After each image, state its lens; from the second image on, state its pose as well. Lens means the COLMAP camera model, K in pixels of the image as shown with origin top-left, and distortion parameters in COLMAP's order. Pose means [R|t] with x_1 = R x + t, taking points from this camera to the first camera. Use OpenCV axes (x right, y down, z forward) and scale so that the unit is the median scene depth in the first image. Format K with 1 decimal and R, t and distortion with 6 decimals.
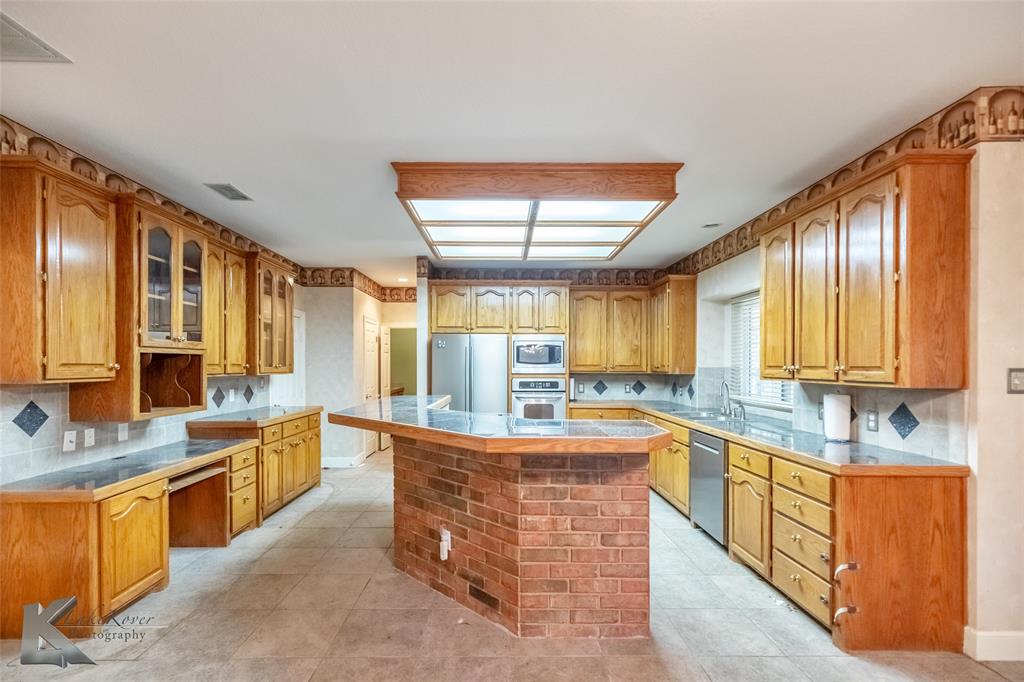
lens RADIAL K [[468.1, 0, 504.5], [0, 468.1, 369.7], [0, 0, 1]] dist [0.003537, -0.001435]
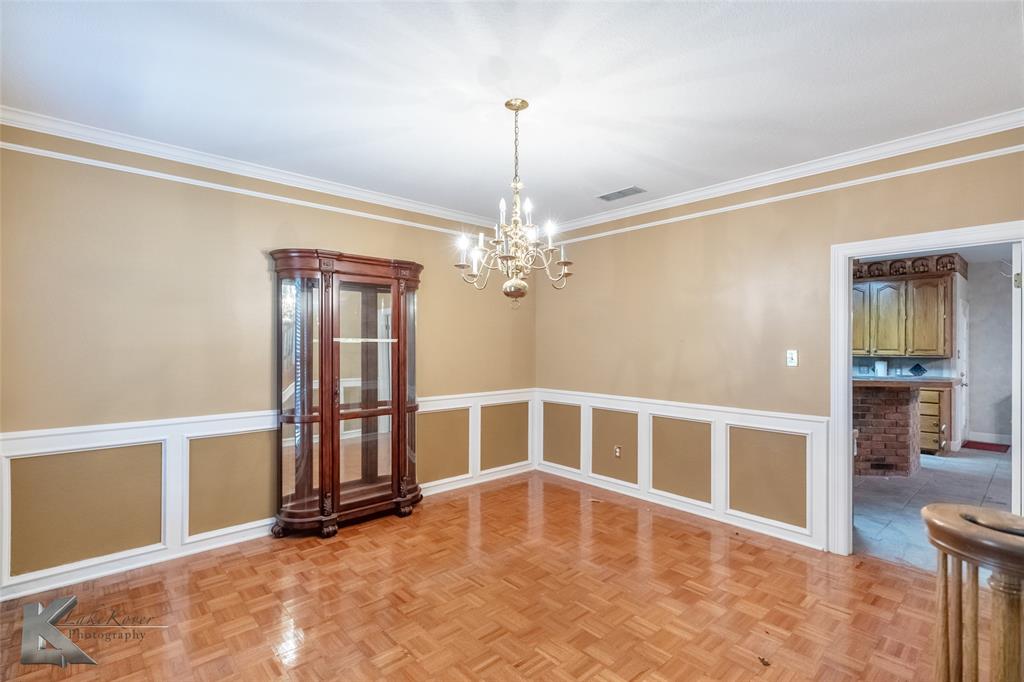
lens RADIAL K [[468.1, 0, 504.2], [0, 468.1, 344.0], [0, 0, 1]] dist [0.003537, -0.001435]
pose [[0.761126, 0.003345, 0.648596, -2.611383], [-0.000643, 0.999990, -0.004403, -0.024186], [-0.648604, 0.002934, 0.761121, 0.537967]]
